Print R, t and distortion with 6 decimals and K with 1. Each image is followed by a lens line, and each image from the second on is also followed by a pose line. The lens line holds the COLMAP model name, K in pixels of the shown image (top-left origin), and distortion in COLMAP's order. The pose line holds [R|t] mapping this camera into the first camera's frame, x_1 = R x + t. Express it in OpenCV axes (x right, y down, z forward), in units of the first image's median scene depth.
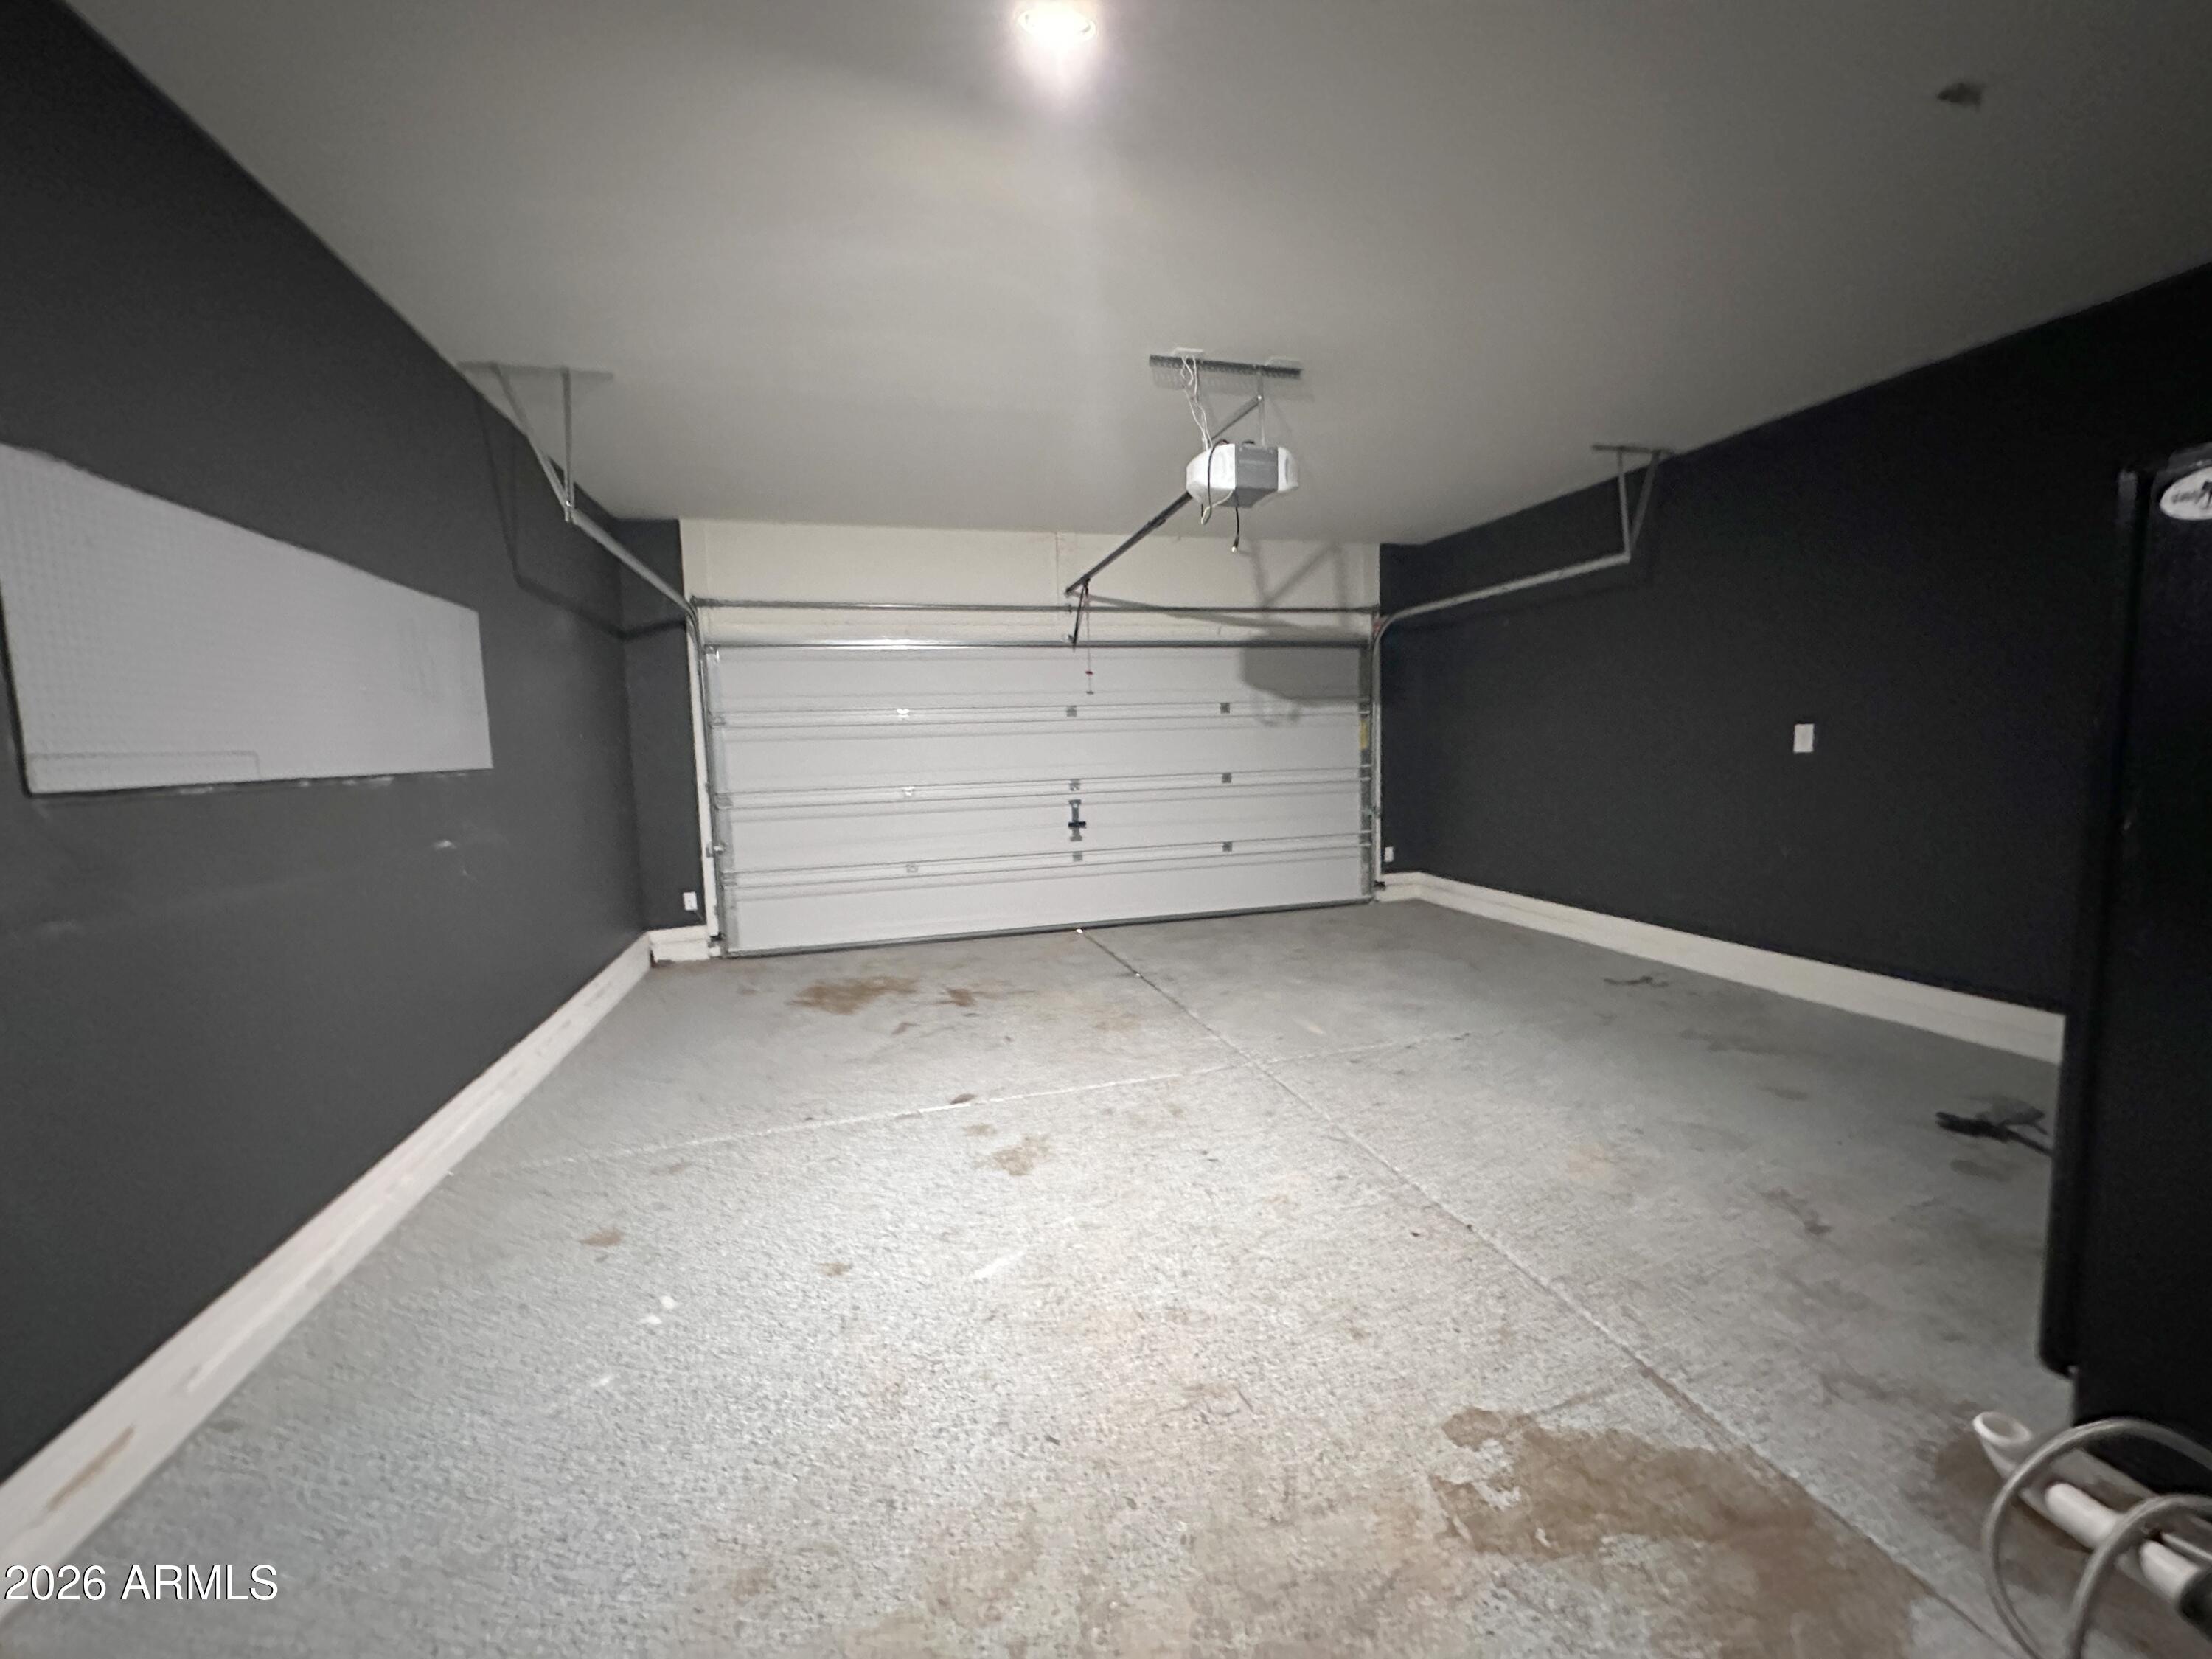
lens RADIAL K [[885.3, 0, 1104.8], [0, 885.3, 830.2], [0, 0, 1]] dist [0.002628, 0.000301]
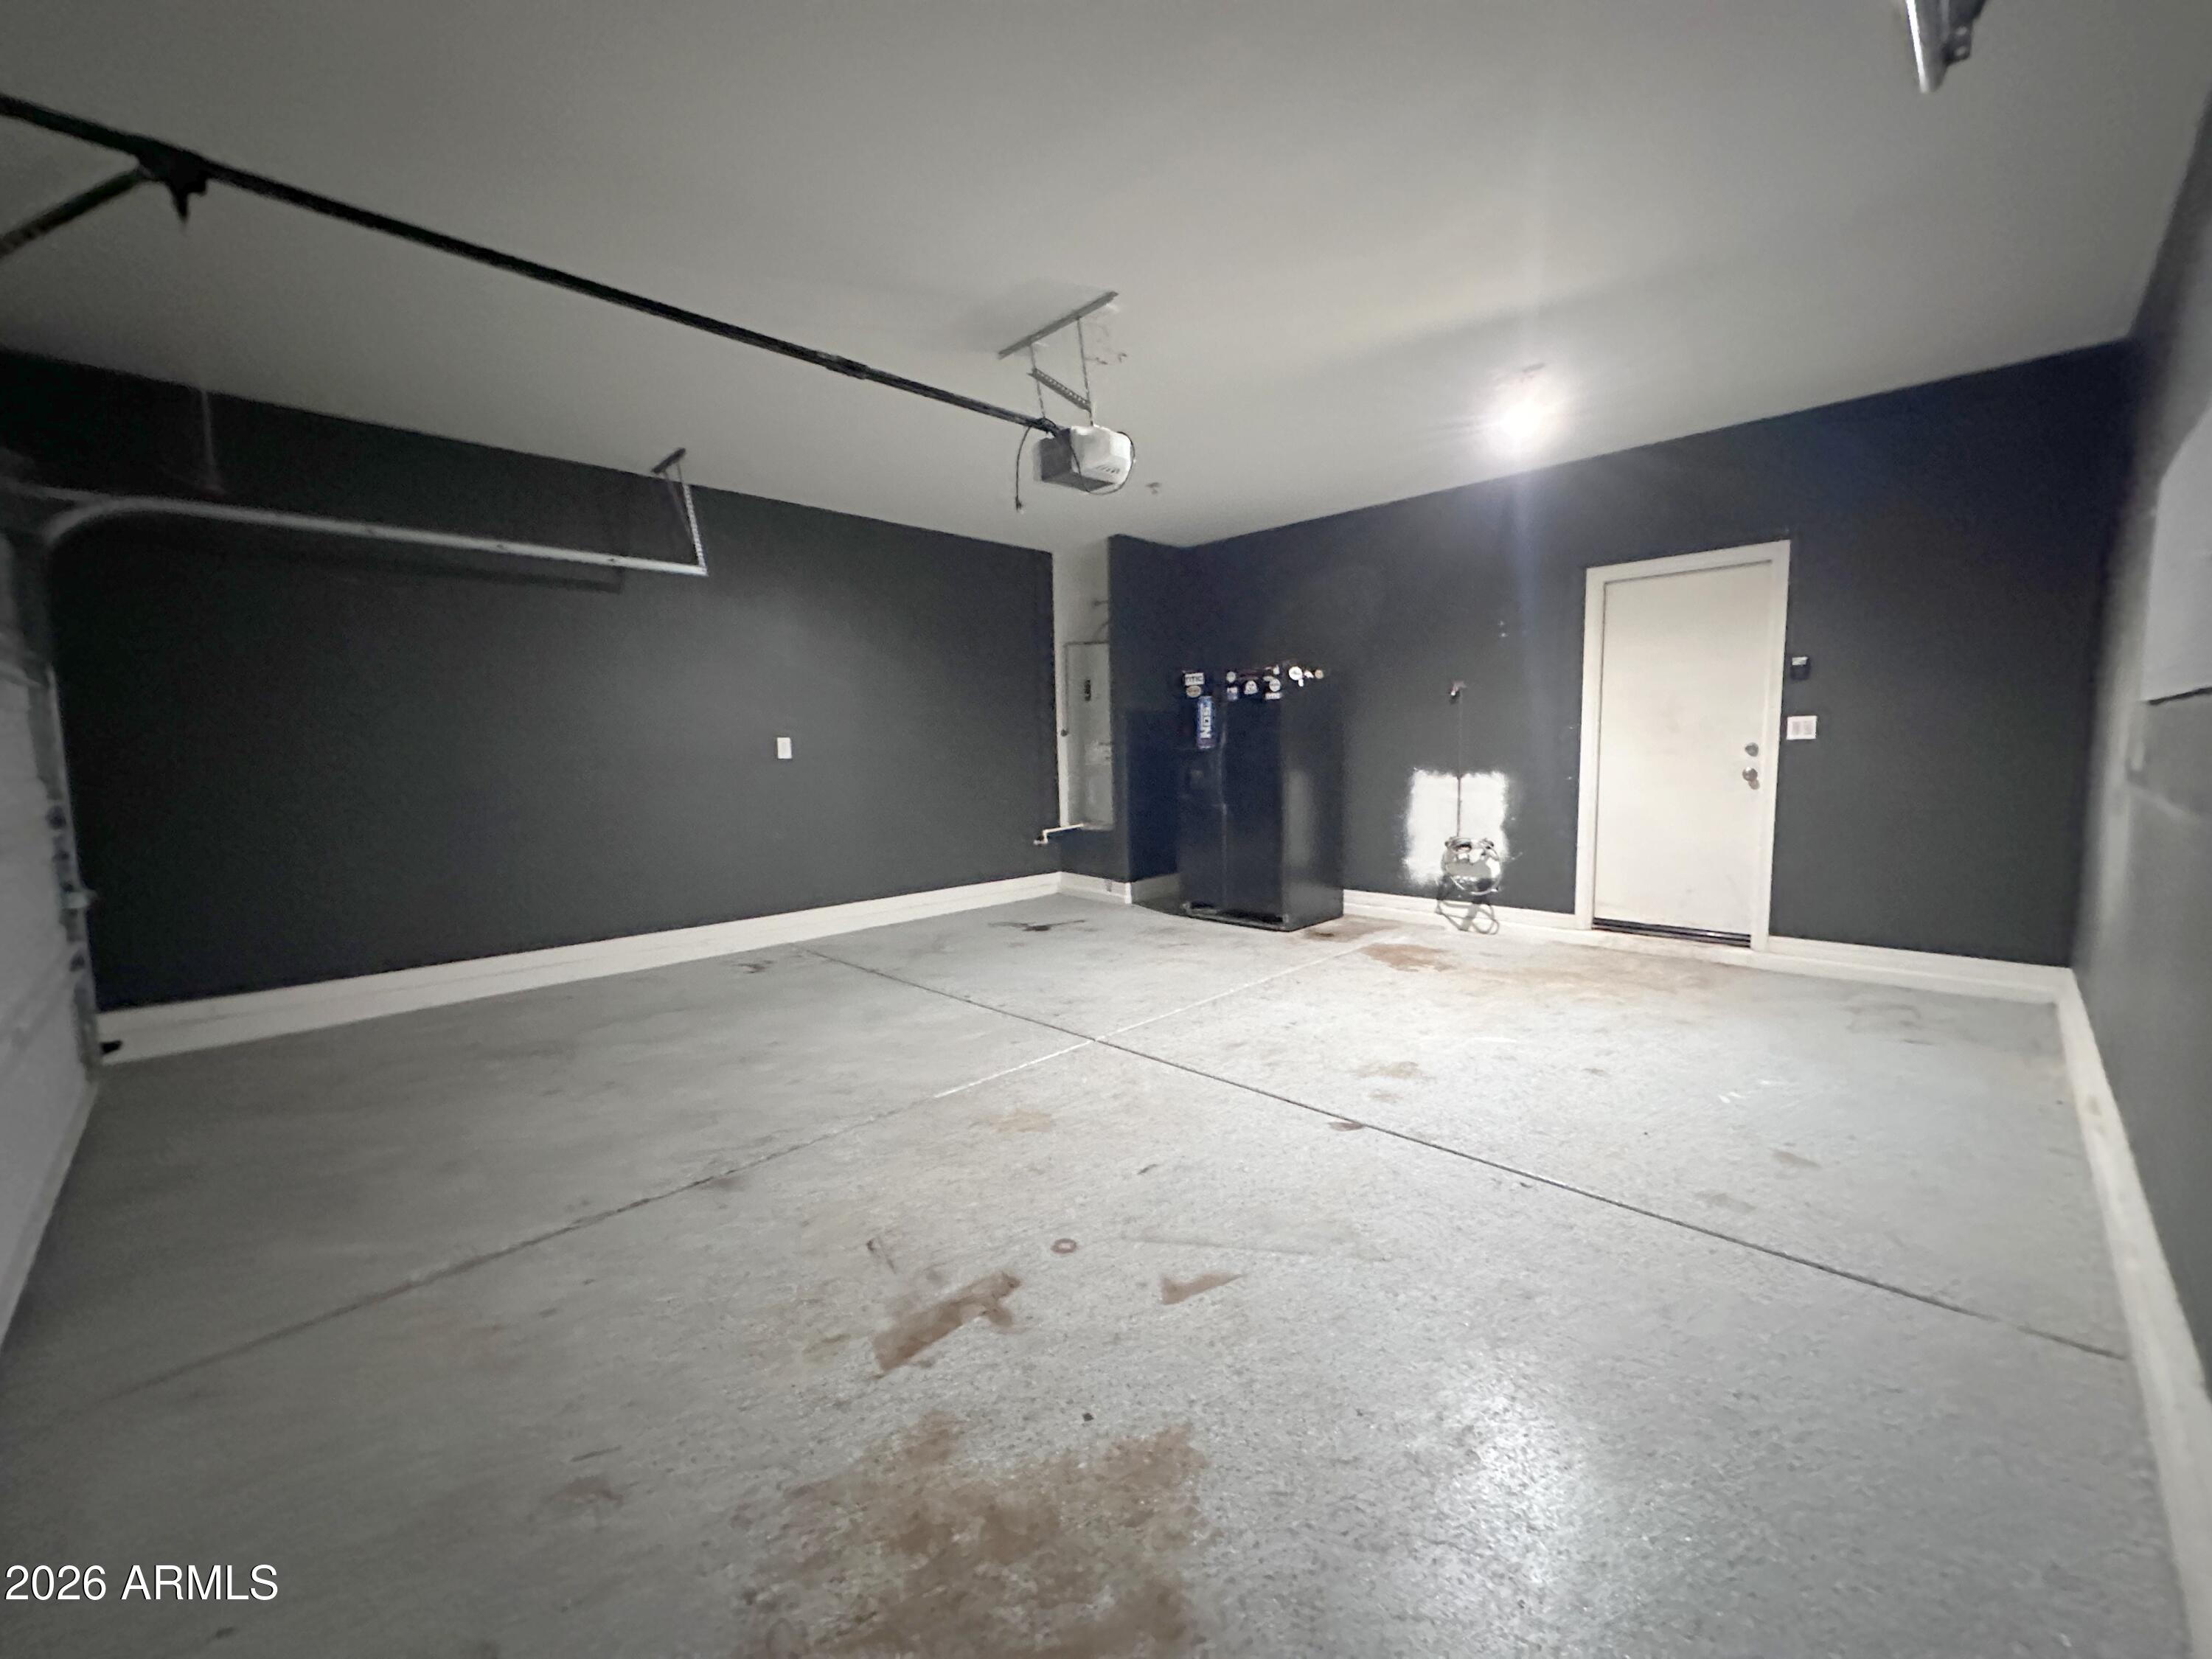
lens RADIAL K [[885.3, 0, 1104.8], [0, 885.3, 831.4], [0, 0, 1]] dist [0.002628, 0.000301]
pose [[-0.494468, -0.043396, 0.868112, -0.722911], [0.115786, 0.986563, 0.115269, -0.092687], [-0.861449, 0.157512, -0.482800, 1.470135]]
